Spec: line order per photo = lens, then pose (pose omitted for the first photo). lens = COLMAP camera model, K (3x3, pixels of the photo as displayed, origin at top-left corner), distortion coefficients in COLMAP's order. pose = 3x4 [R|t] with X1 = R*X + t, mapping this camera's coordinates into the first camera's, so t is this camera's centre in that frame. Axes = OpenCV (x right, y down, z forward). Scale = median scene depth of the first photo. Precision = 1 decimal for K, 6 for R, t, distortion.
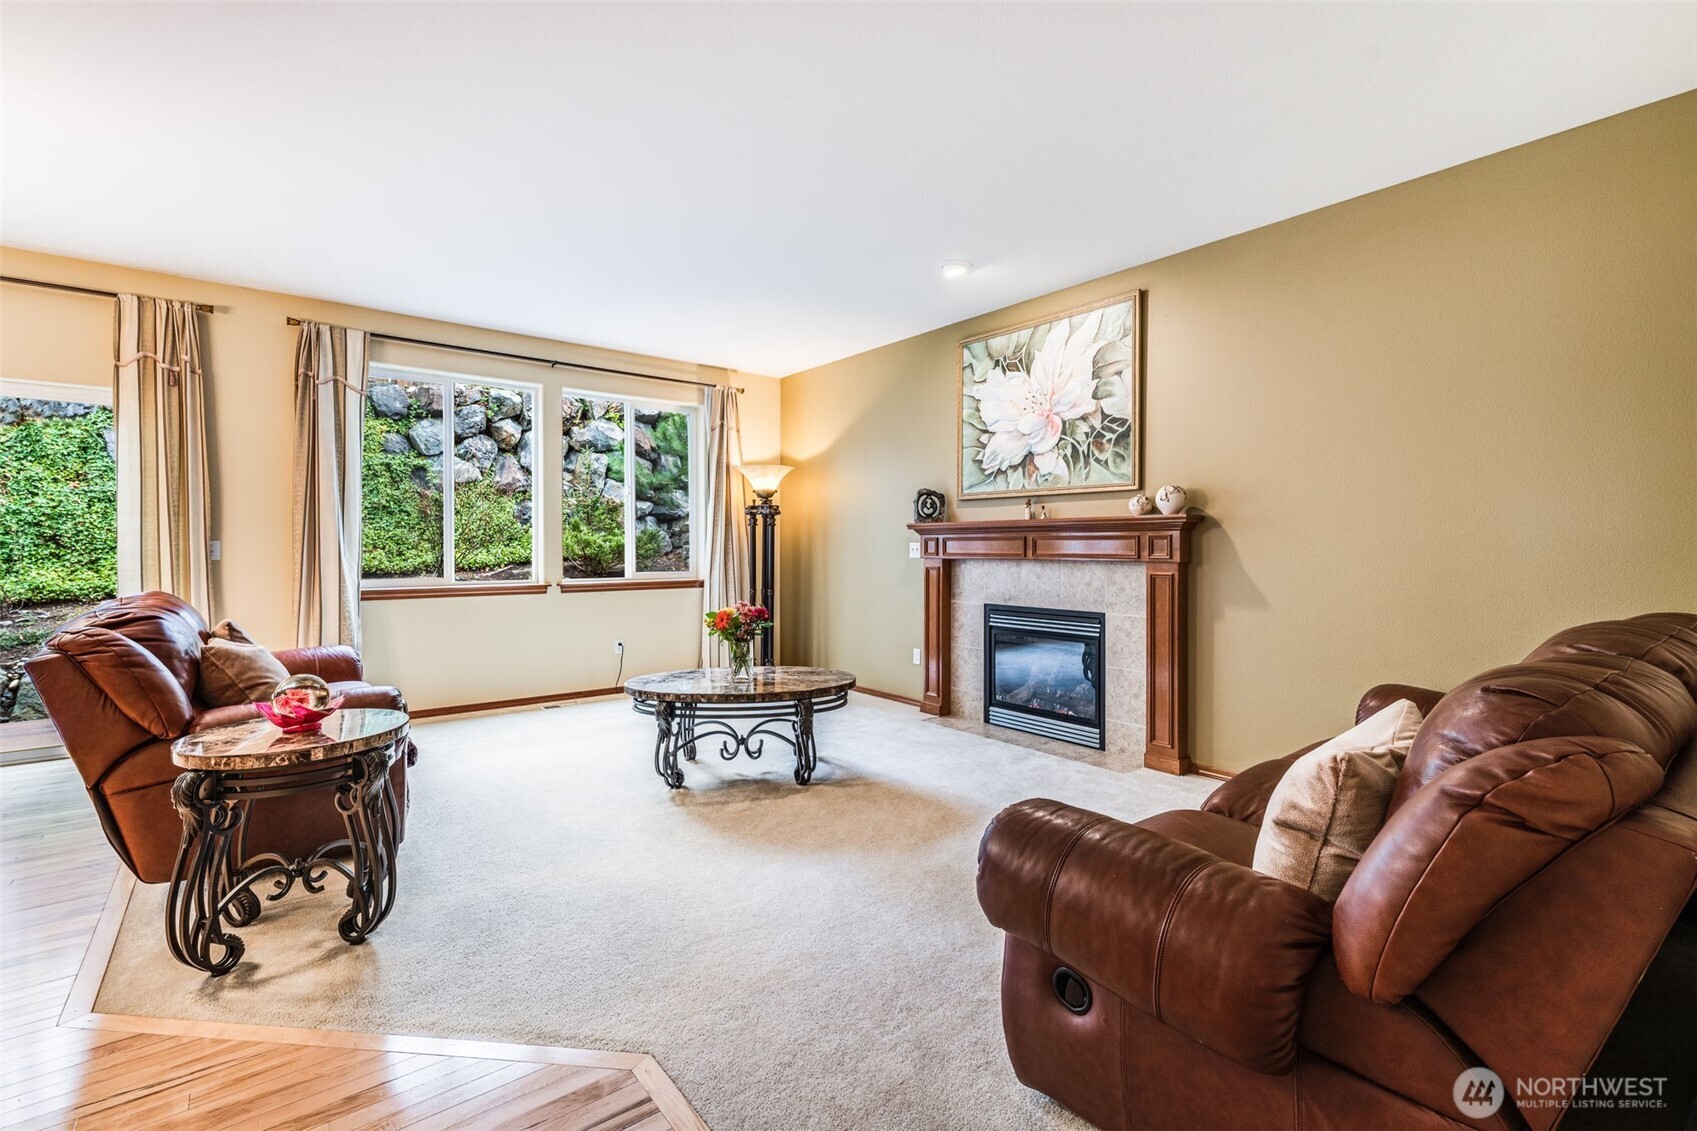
lens RADIAL K [[738.6, 0, 847.0], [0, 738.6, 555.0], [0, 0, 1]] dist [-0.000235, 0.000294]
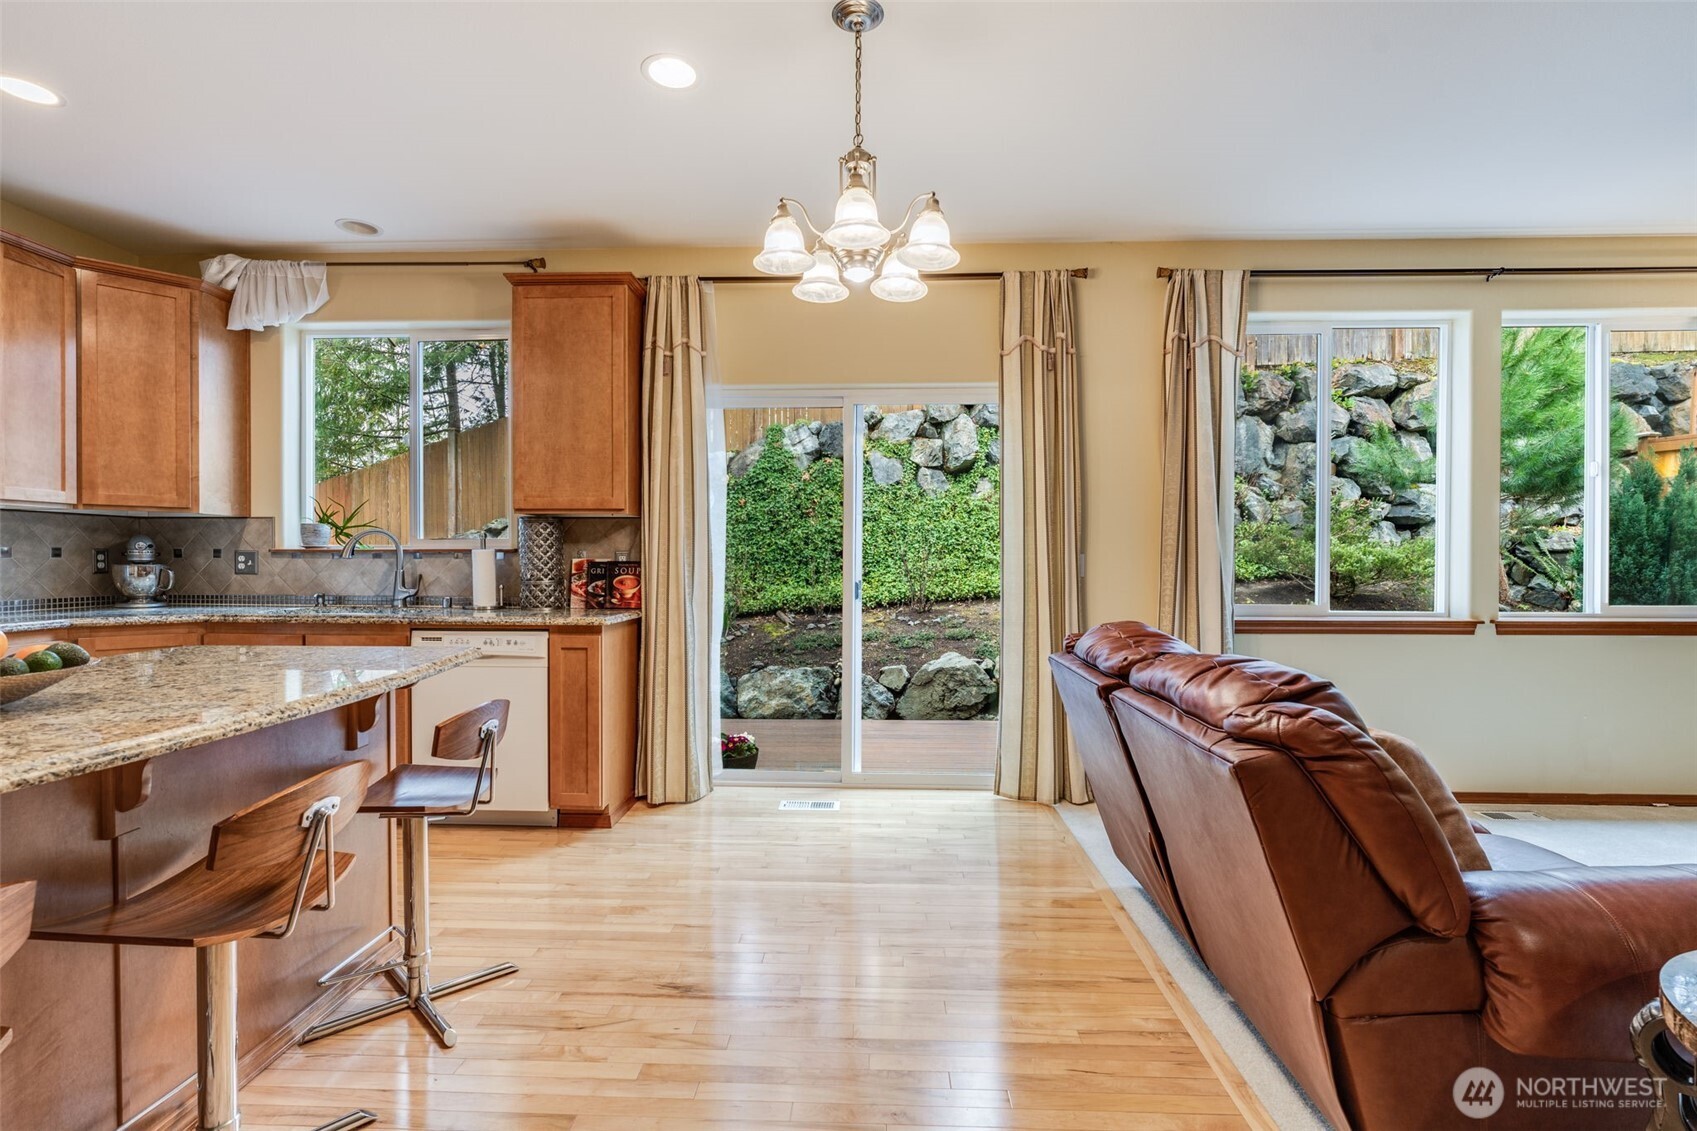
lens RADIAL K [[774.7, 0, 849.7], [0, 774.7, 567.9], [0, 0, 1]] dist [-0.002093, -0.000203]
pose [[0.748677, 0.007548, -0.662893, -0.262411], [-0.009620, 0.999954, 0.000520, -0.000712], [0.662866, 0.005988, 0.748714, 0.097926]]
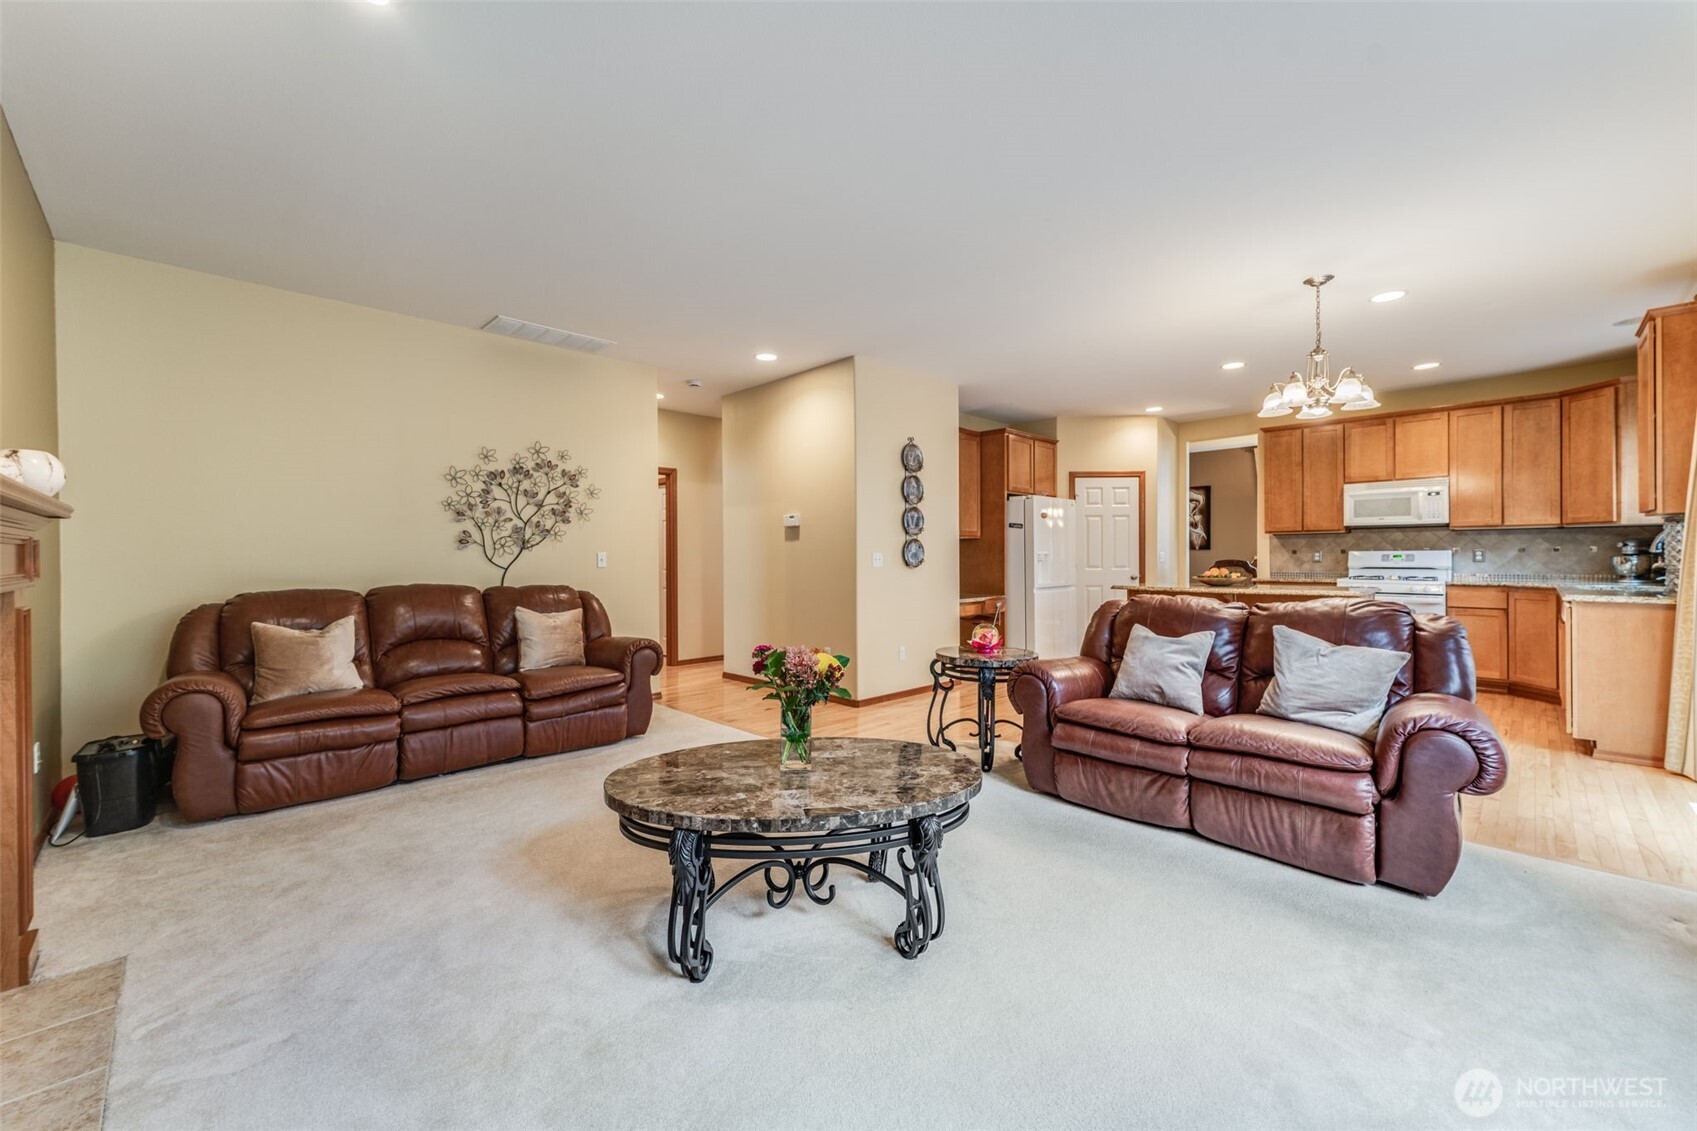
lens RADIAL K [[671.7, 0, 840.5], [0, 671.7, 558.7], [0, 0, 1]] dist [0.000526, 0.000045]
pose [[-0.995386, 0.003432, -0.095892, -0.058160], [0.001944, 0.999876, 0.015611, -0.007560], [0.095934, 0.015352, -0.995269, 0.752461]]
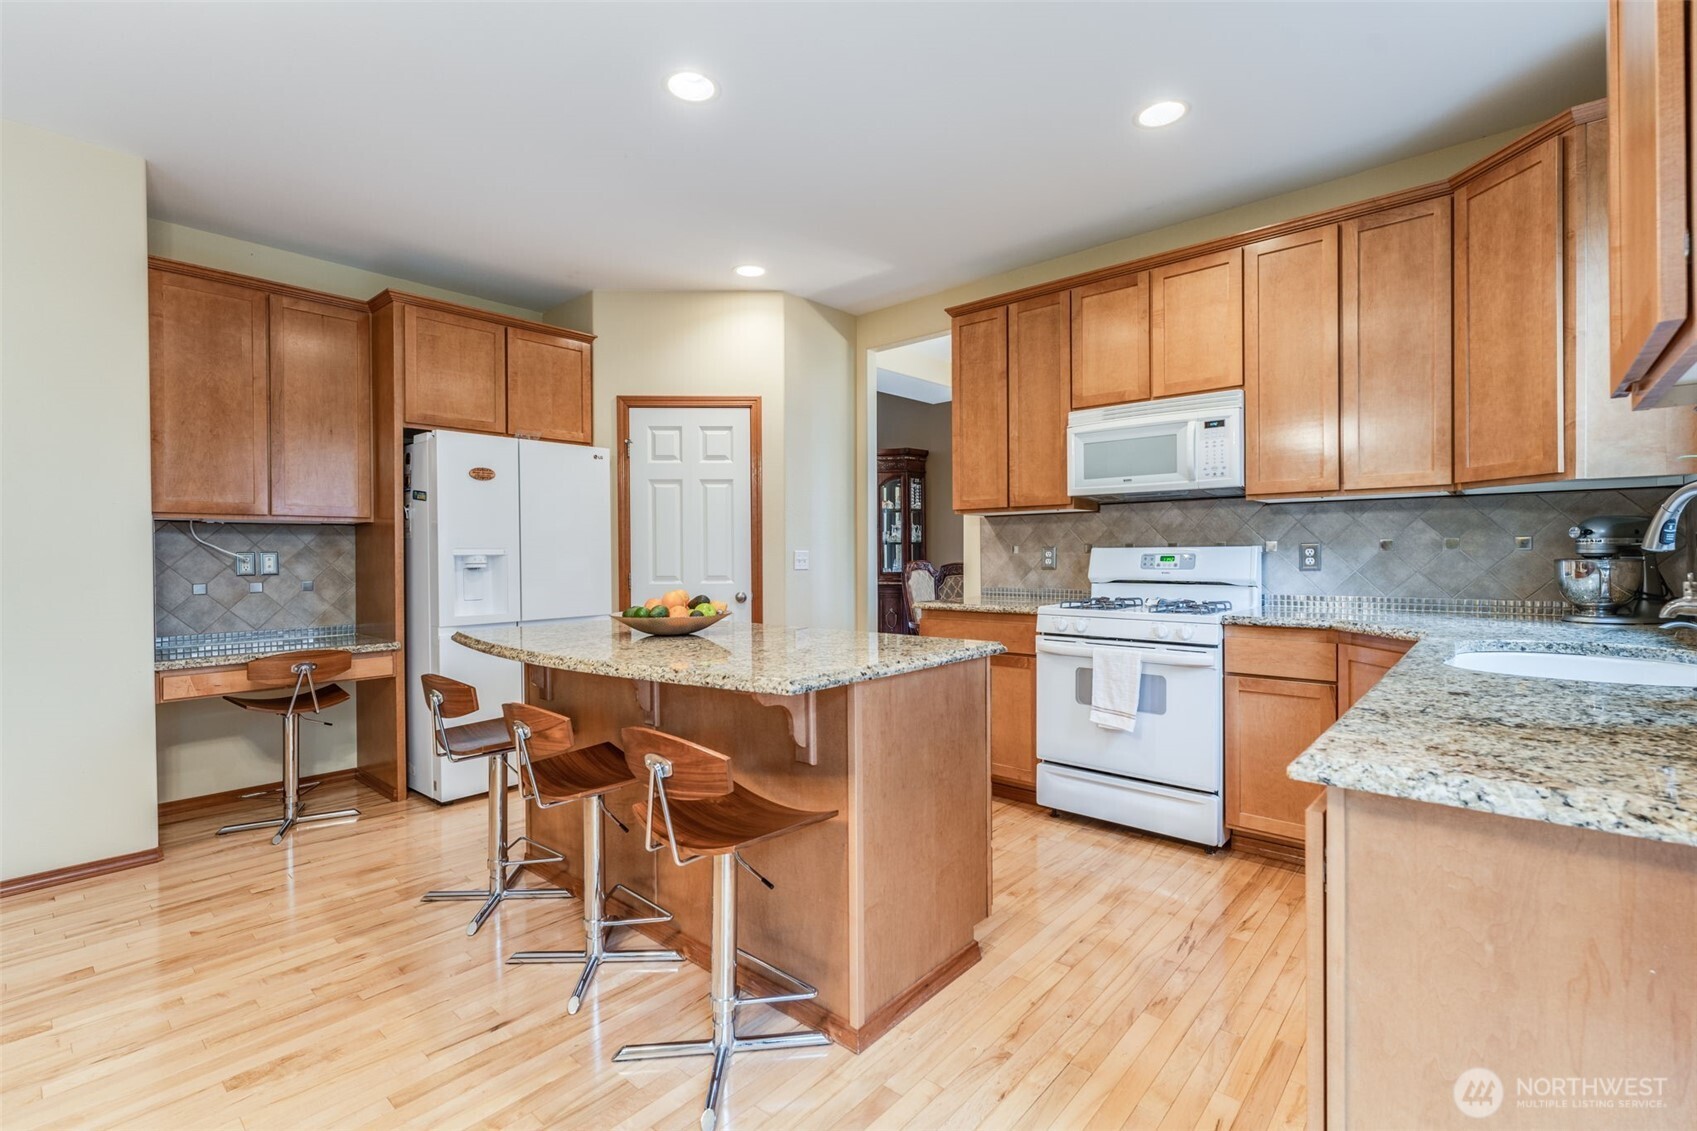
lens RADIAL K [[763.0, 0, 847.8], [0, 763.0, 559.6], [0, 0, 1]] dist [-0.003185, -0.000358]
pose [[-0.985032, 0.007348, -0.172215, -0.538190], [0.003858, 0.999781, 0.020591, -0.005846], [0.172328, 0.019618, -0.984844, 0.423259]]
